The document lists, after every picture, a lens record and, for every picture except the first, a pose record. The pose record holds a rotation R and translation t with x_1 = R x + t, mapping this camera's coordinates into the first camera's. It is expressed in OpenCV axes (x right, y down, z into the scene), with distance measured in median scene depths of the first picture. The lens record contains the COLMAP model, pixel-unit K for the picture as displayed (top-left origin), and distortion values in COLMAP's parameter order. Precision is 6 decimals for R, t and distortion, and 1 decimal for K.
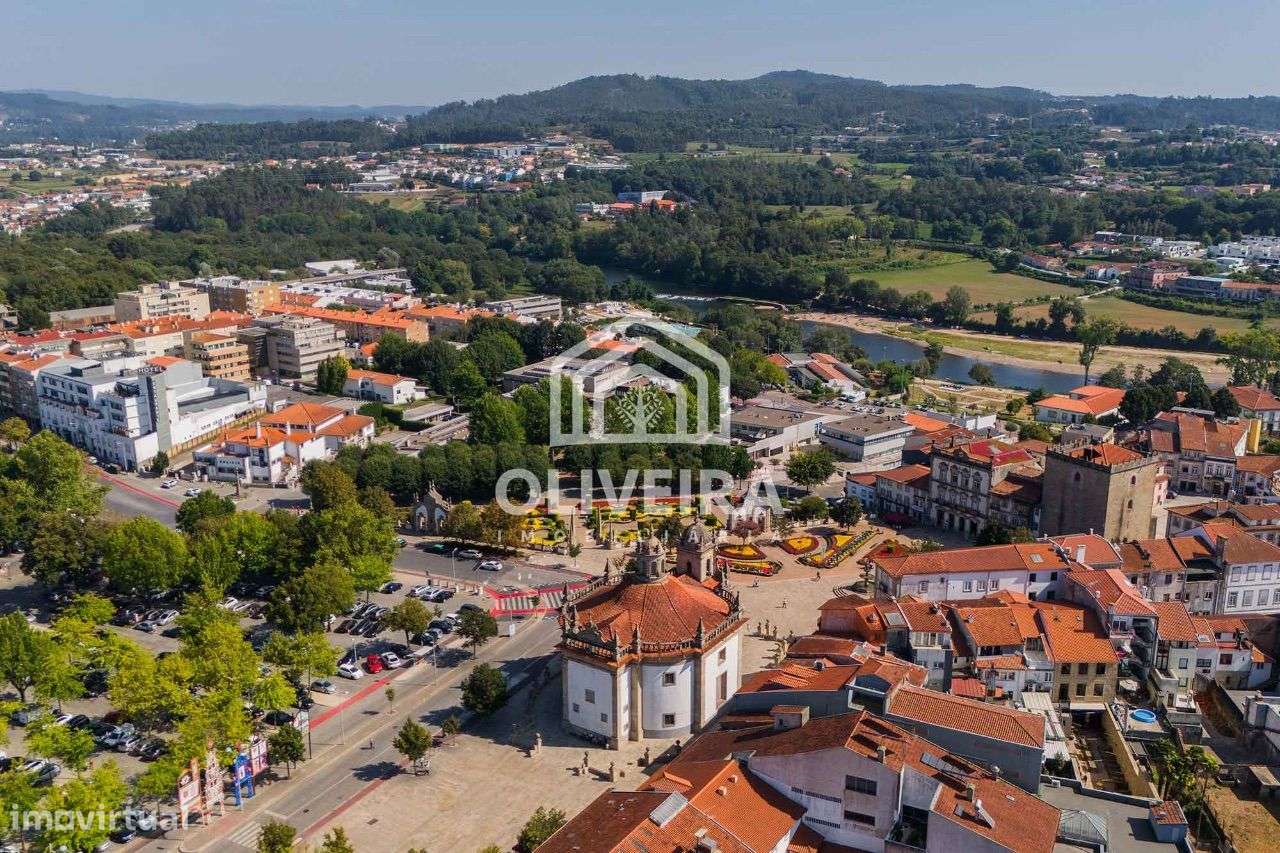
lens RADIAL K [[1128.1, 0, 640.0], [0, 1128.1, 426.5], [0, 0, 1]] dist [0.089492, -0.115749]
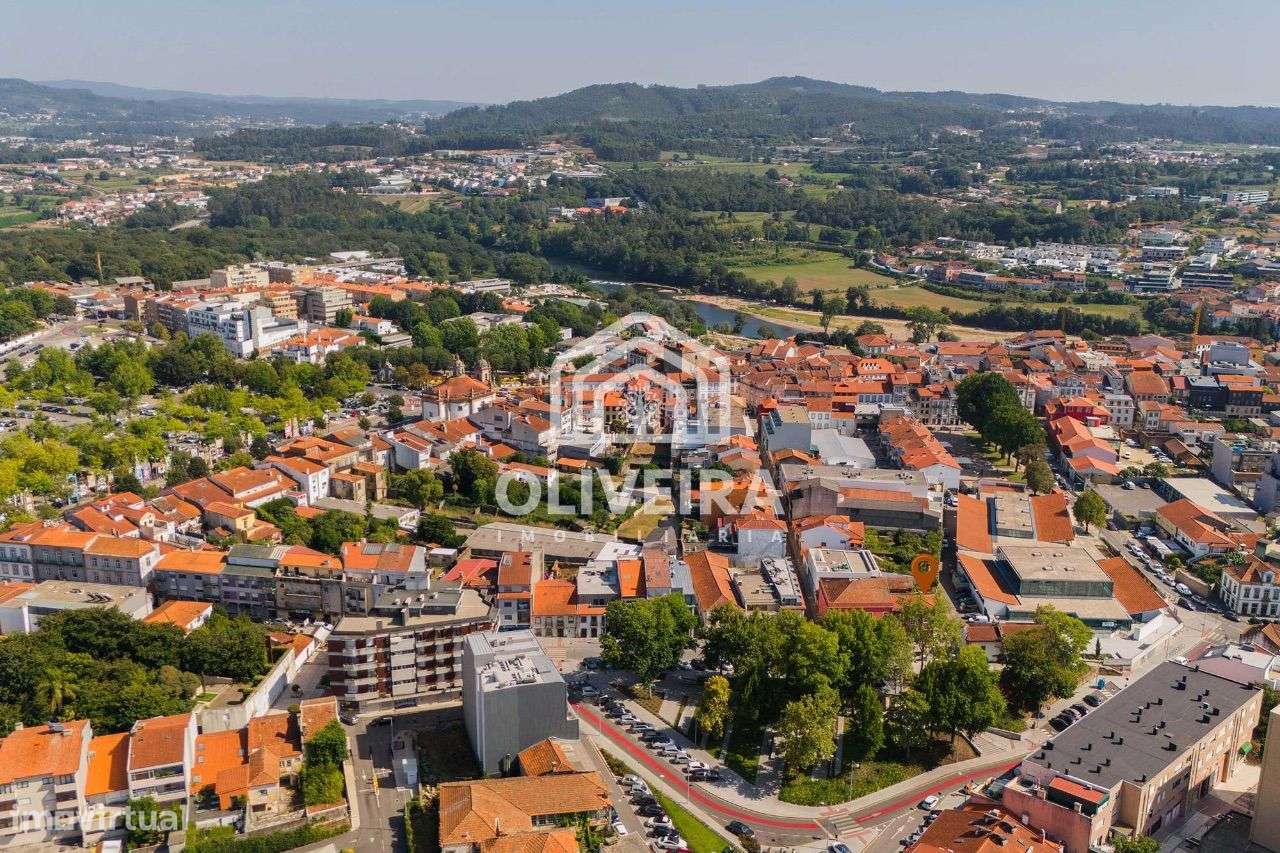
lens RADIAL K [[1128.1, 0, 640.0], [0, 1128.1, 426.5], [0, 0, 1]] dist [0.089492, -0.115749]
pose [[0.999683, 0.016593, -0.018926, 0.074844], [-0.016488, 0.999848, 0.005694, 0.035520], [0.019017, -0.005381, 0.999805, -0.251184]]
